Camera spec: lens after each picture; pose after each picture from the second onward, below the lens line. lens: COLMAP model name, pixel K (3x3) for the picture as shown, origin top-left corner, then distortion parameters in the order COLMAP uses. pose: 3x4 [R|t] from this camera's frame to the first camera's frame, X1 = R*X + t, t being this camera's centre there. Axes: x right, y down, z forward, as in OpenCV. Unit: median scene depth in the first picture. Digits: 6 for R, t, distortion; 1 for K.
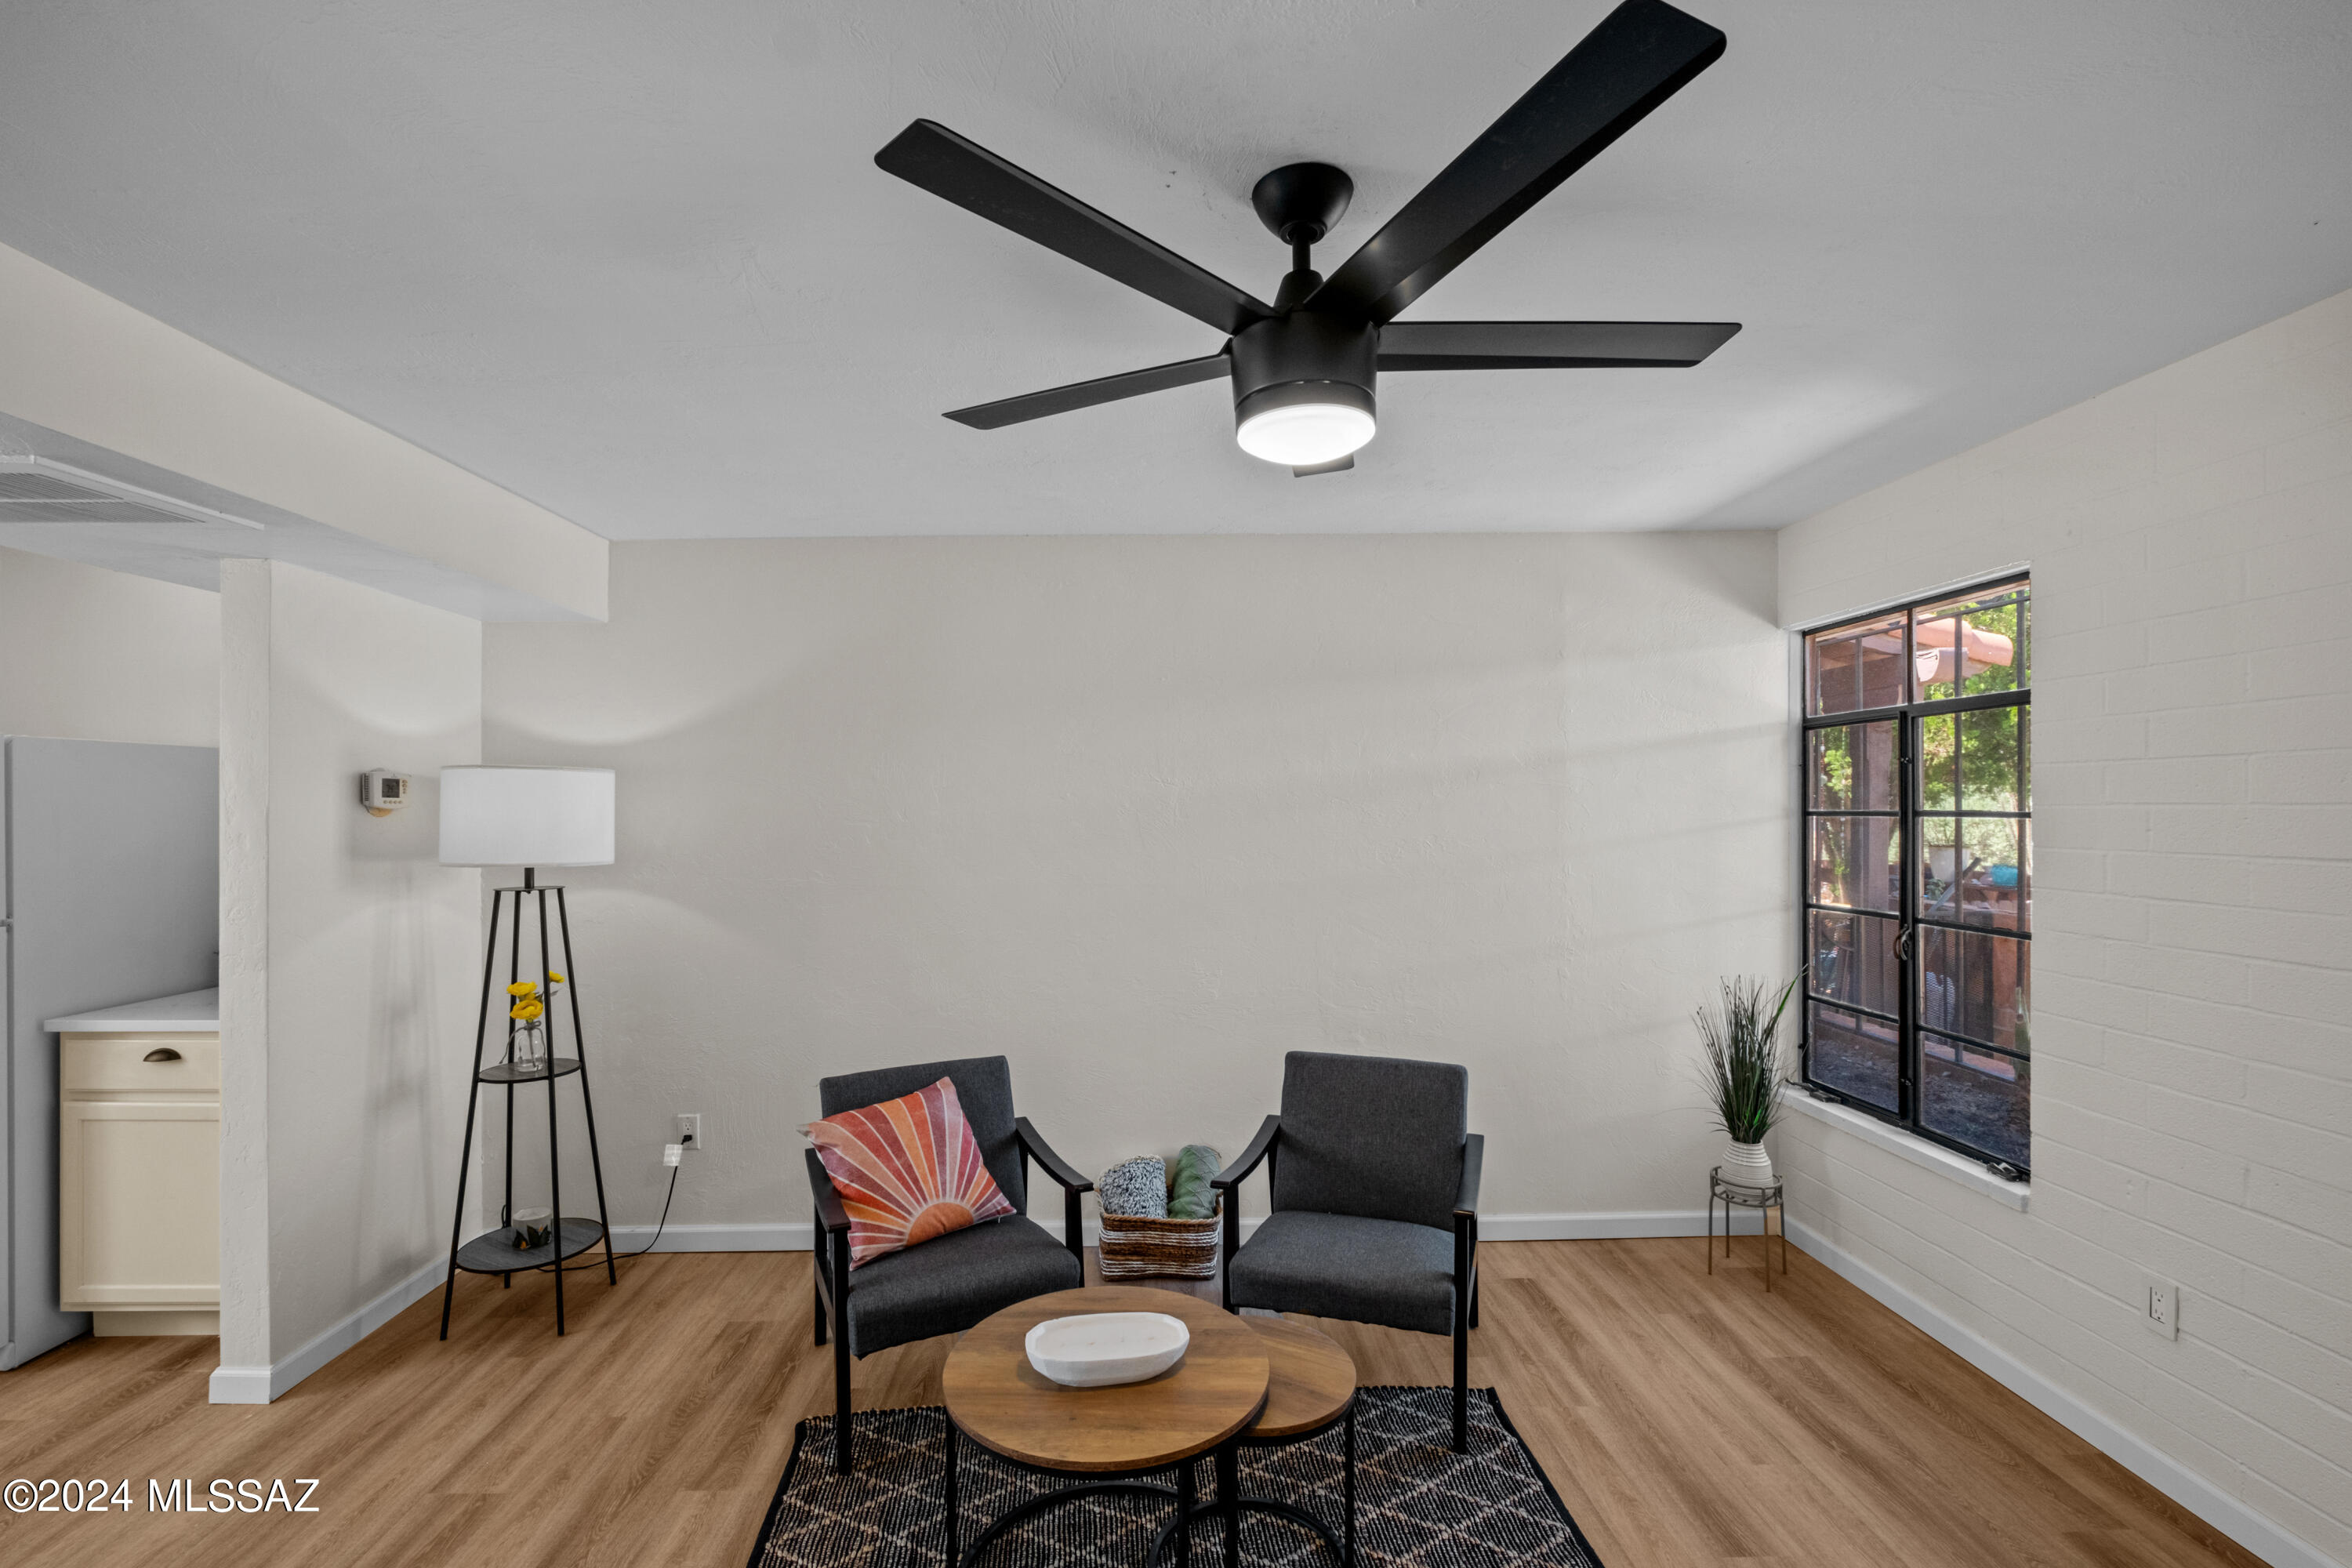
lens RADIAL K [[1032.3, 0, 1176.0], [0, 1032.3, 784.0], [0, 0, 1]] dist [0.000517, -0.005504]
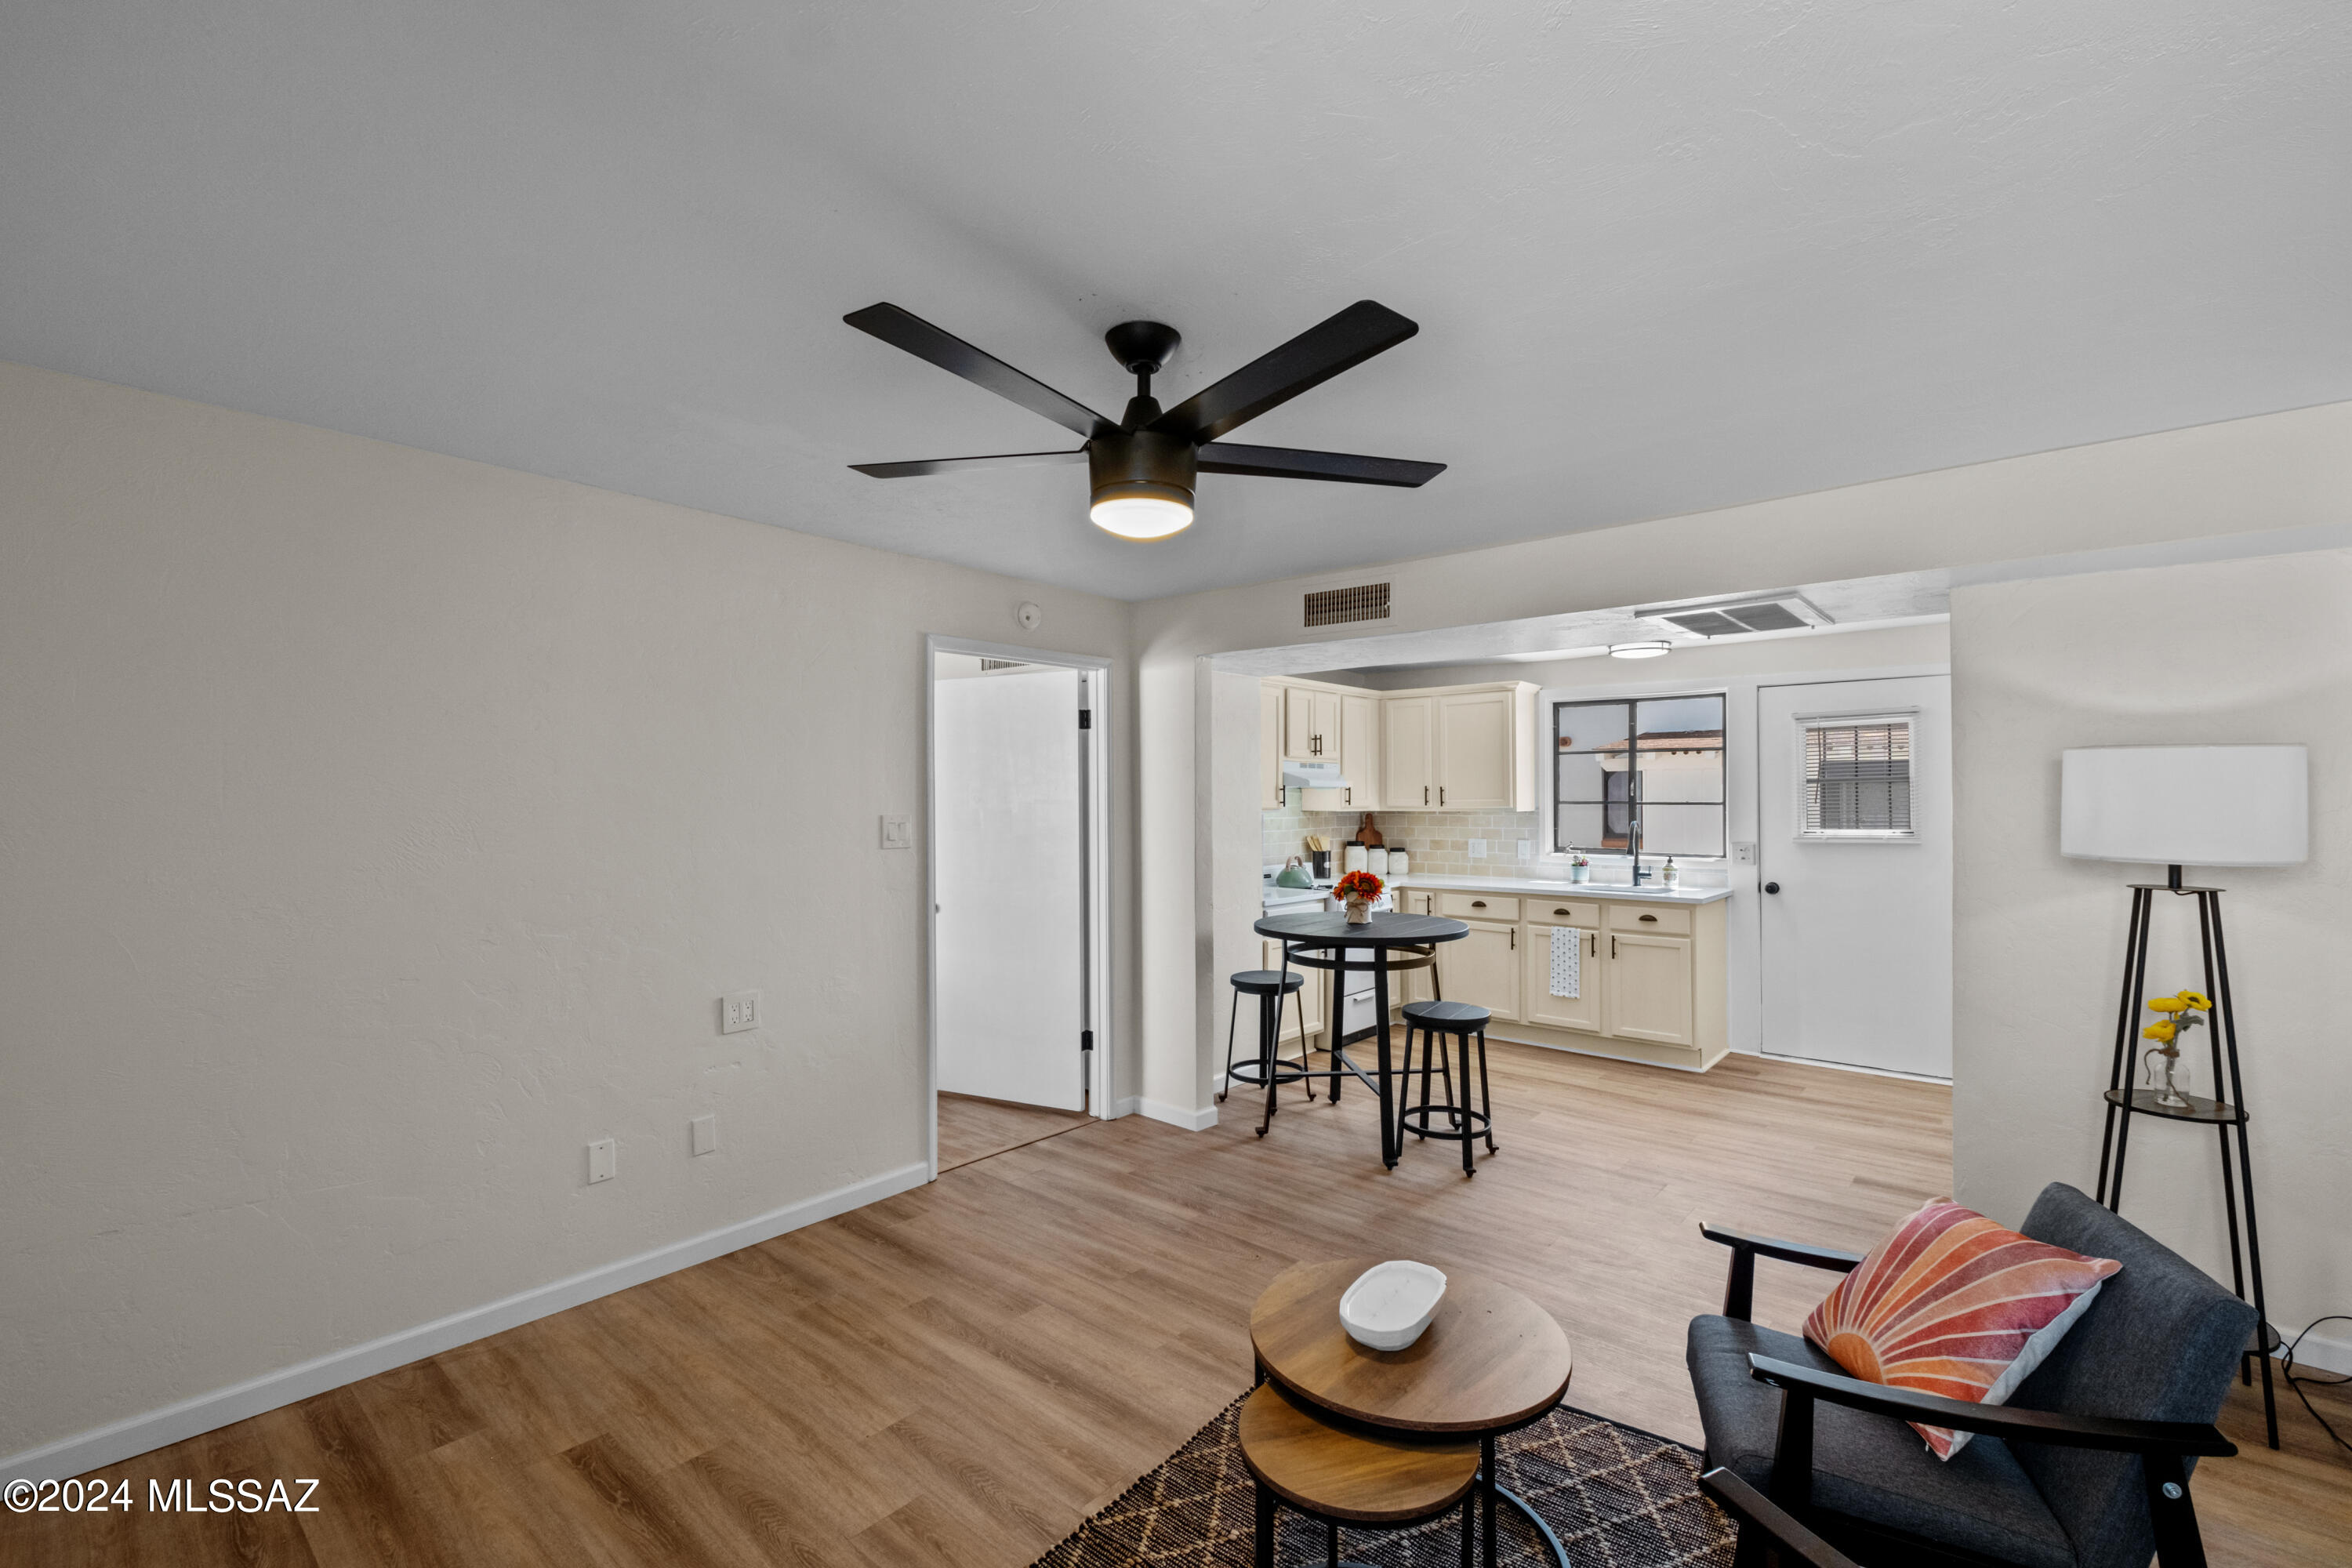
lens RADIAL K [[1038.5, 0, 1174.7], [0, 1038.5, 748.6], [0, 0, 1]] dist [0.000117, -0.000128]
pose [[-0.693613, -0.026262, -0.719869, 0.581470], [0.022614, 0.998049, -0.058200, 0.019841], [0.719993, -0.056647, -0.691666, 1.064378]]
